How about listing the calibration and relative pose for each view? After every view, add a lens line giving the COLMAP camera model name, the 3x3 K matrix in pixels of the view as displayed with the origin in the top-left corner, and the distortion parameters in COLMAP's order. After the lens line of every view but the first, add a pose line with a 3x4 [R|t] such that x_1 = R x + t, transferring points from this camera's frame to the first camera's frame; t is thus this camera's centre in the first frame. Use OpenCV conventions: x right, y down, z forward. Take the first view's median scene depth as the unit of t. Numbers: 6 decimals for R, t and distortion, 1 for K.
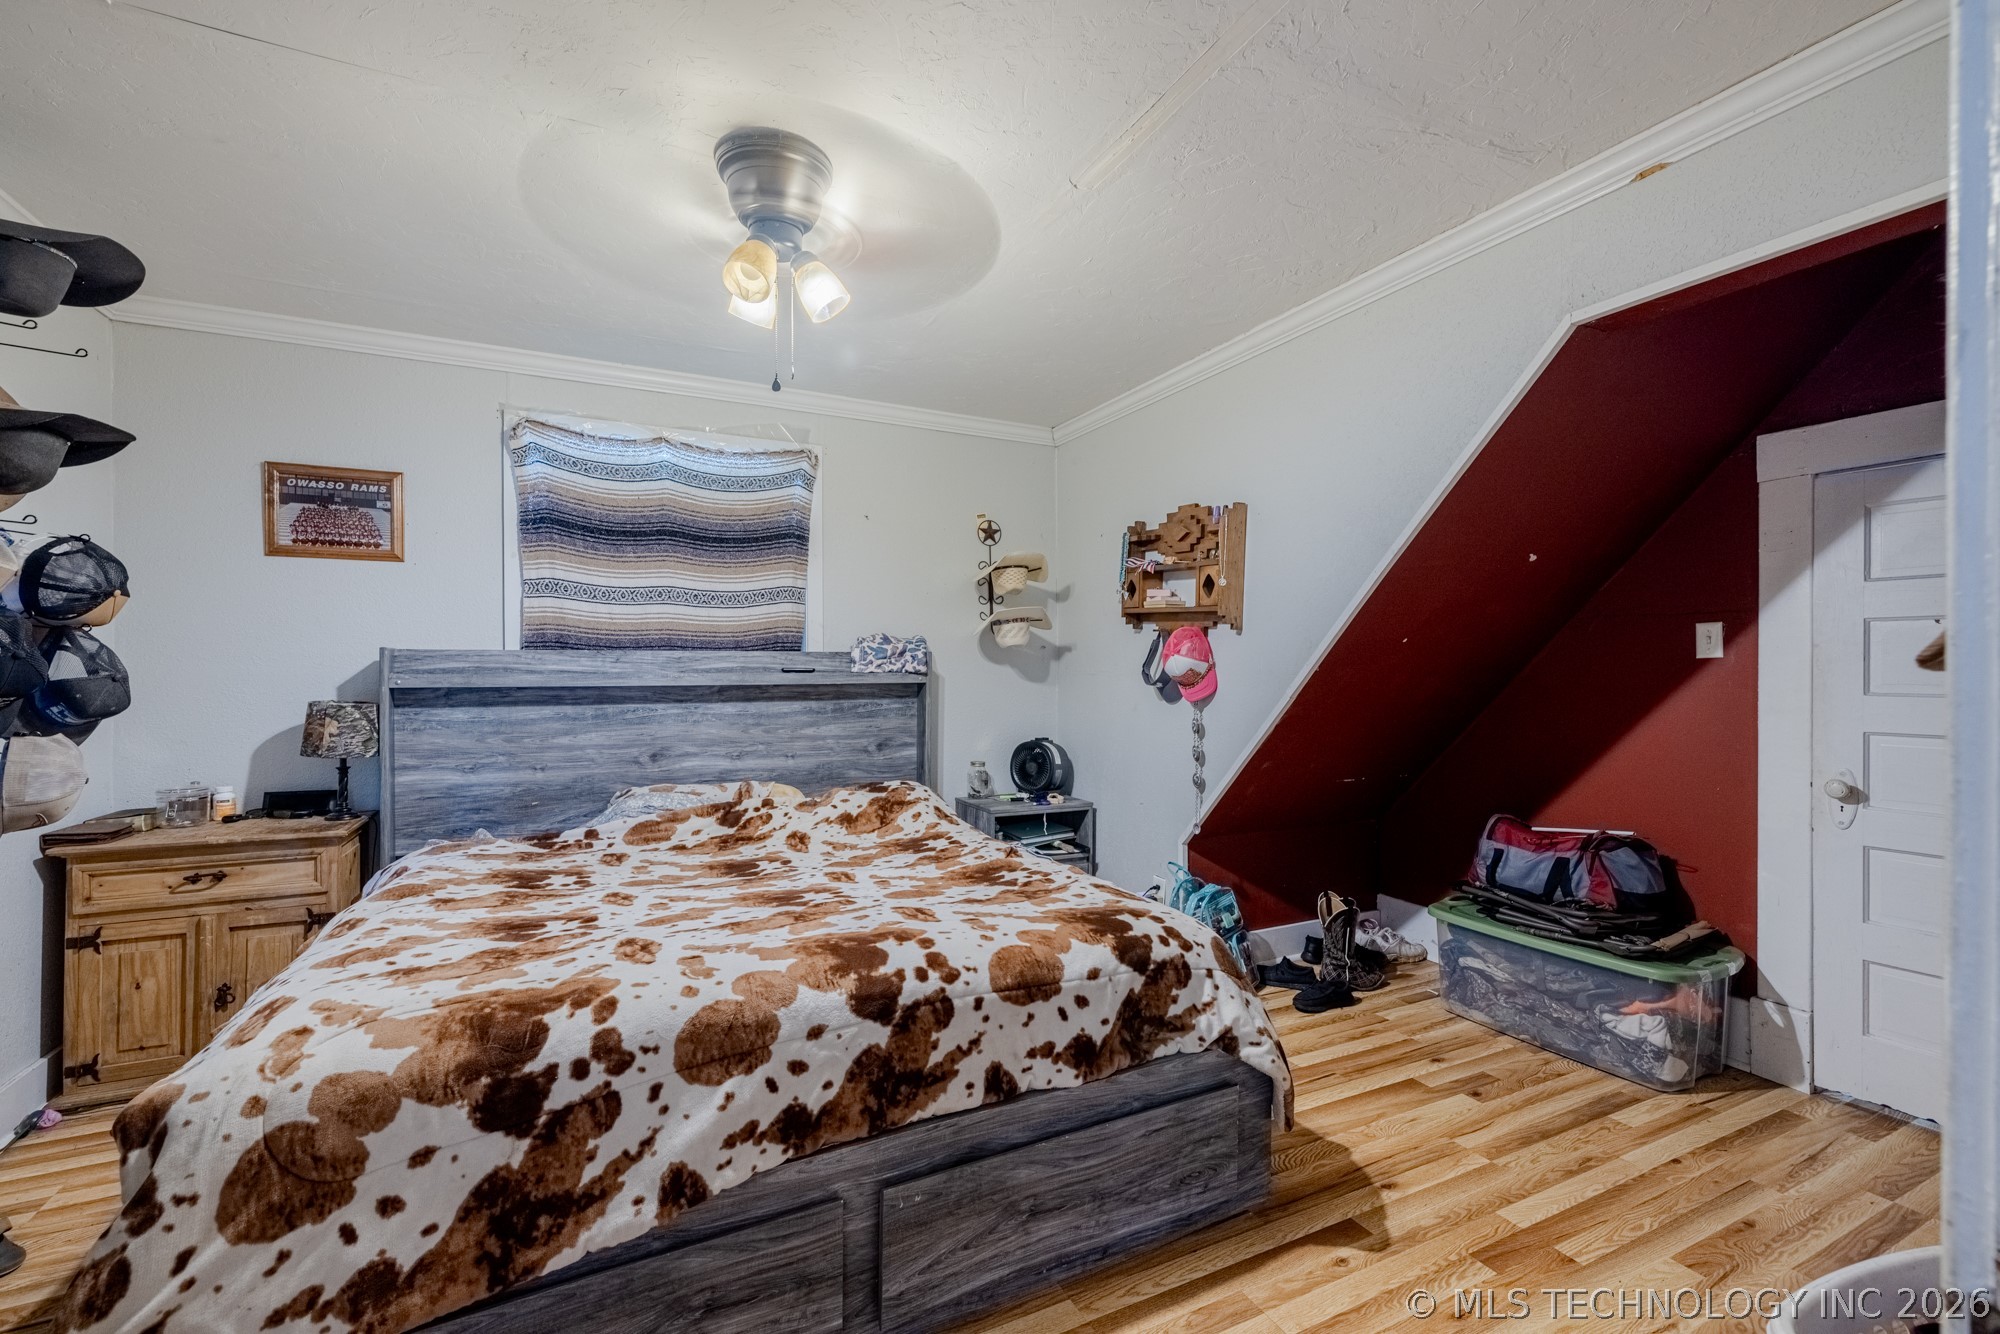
lens RADIAL K [[842.8, 0, 994.0], [0, 842.8, 663.3], [0, 0, 1]] dist [-0.002436, 0.000812]
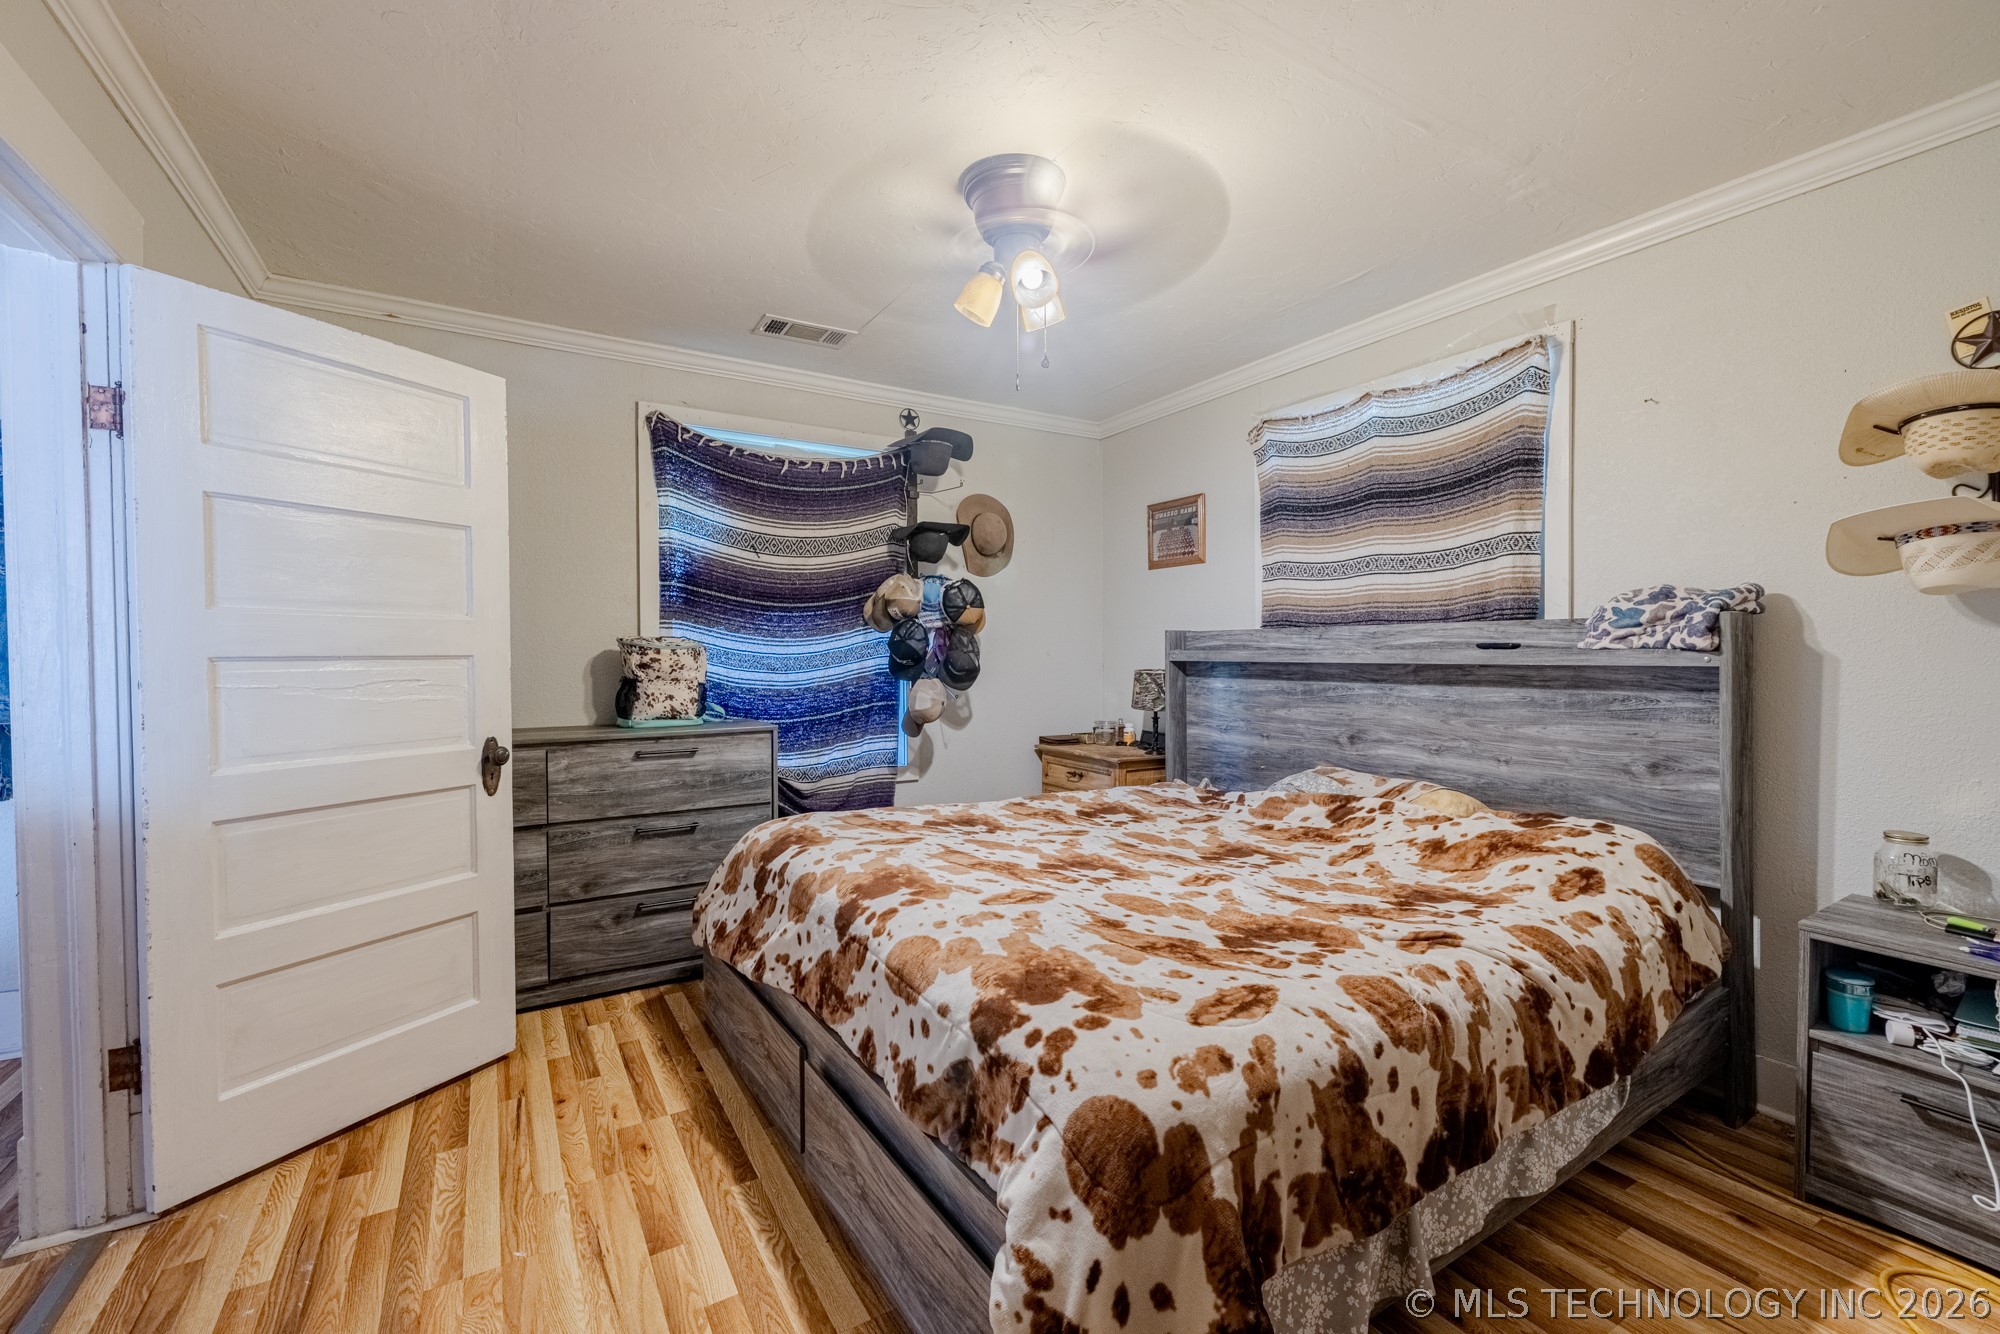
lens RADIAL K [[842.8, 0, 998.8], [0, 842.8, 670.4], [0, 0, 1]] dist [-0.002436, 0.000812]
pose [[0.085497, 0.021131, -0.996114, 0.496363], [0.005585, 0.999749, 0.021687, 0.012003], [0.996323, -0.007417, 0.085357, 0.526709]]
